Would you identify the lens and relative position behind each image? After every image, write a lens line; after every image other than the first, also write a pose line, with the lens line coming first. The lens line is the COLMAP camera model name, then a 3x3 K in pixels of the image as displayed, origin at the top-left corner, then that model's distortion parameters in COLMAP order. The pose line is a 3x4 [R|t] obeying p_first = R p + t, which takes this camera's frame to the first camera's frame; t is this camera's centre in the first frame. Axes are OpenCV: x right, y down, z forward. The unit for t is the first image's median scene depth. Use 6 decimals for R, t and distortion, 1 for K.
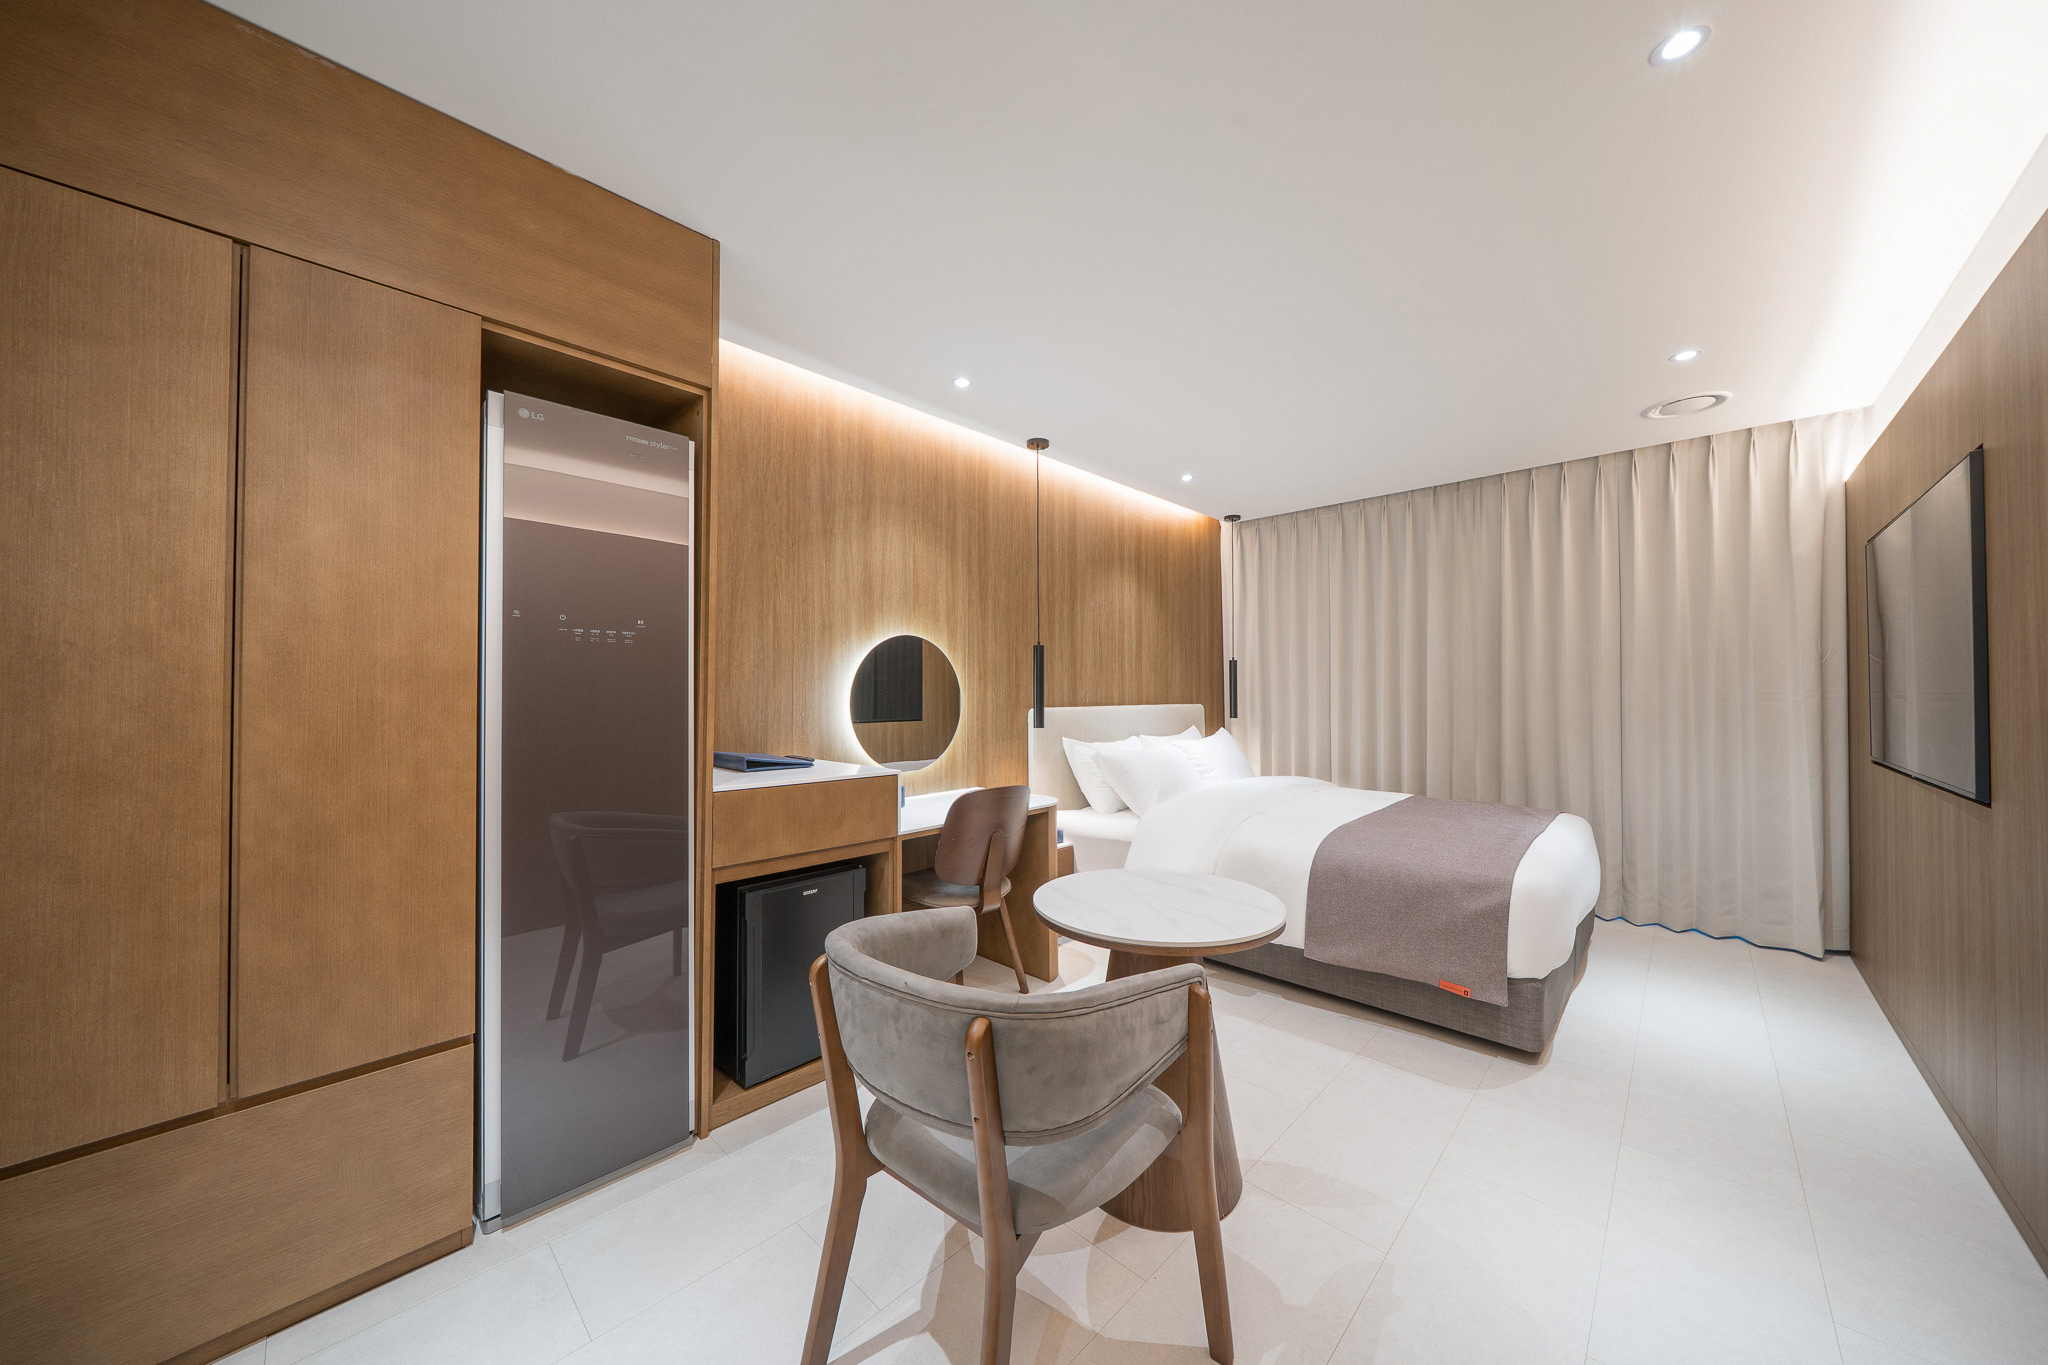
lens RADIAL K [[701.7, 0, 1033.3], [0, 701.7, 684.0], [0, 0, 1]] dist [-0.002982, 0.000231]
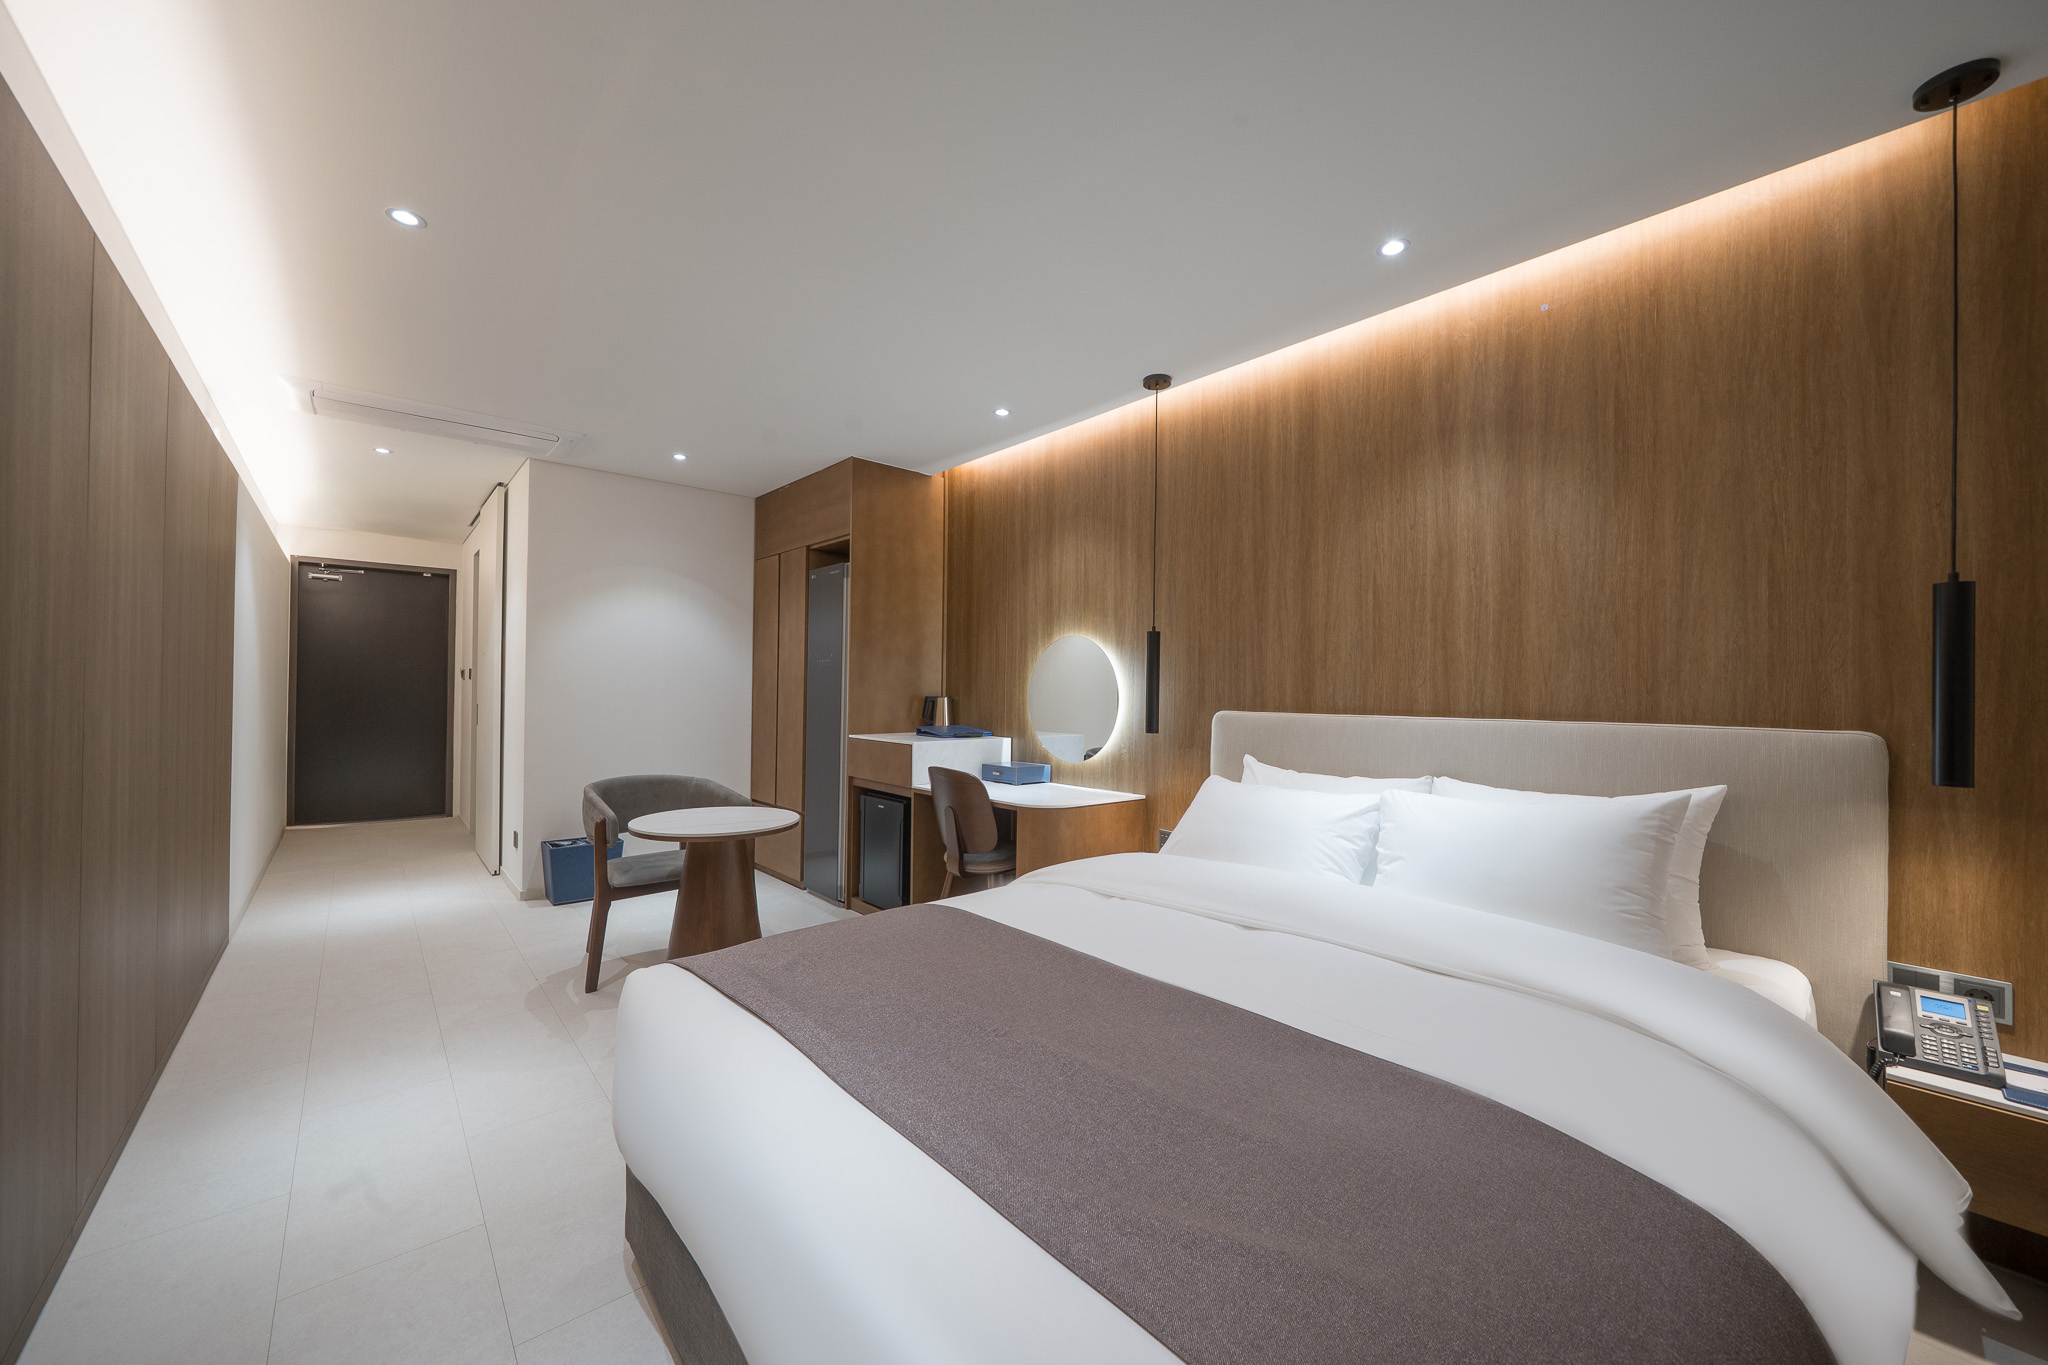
lens RADIAL K [[764.6, 0, 1018.5], [0, 764.6, 687.4], [0, 0, 1]] dist [-0.013412, -0.000466]
pose [[-0.109373, -0.003598, -0.993994, 0.844771], [0.003309, 0.999987, -0.003983, 0.011889], [0.993995, -0.003725, -0.109359, 0.884866]]
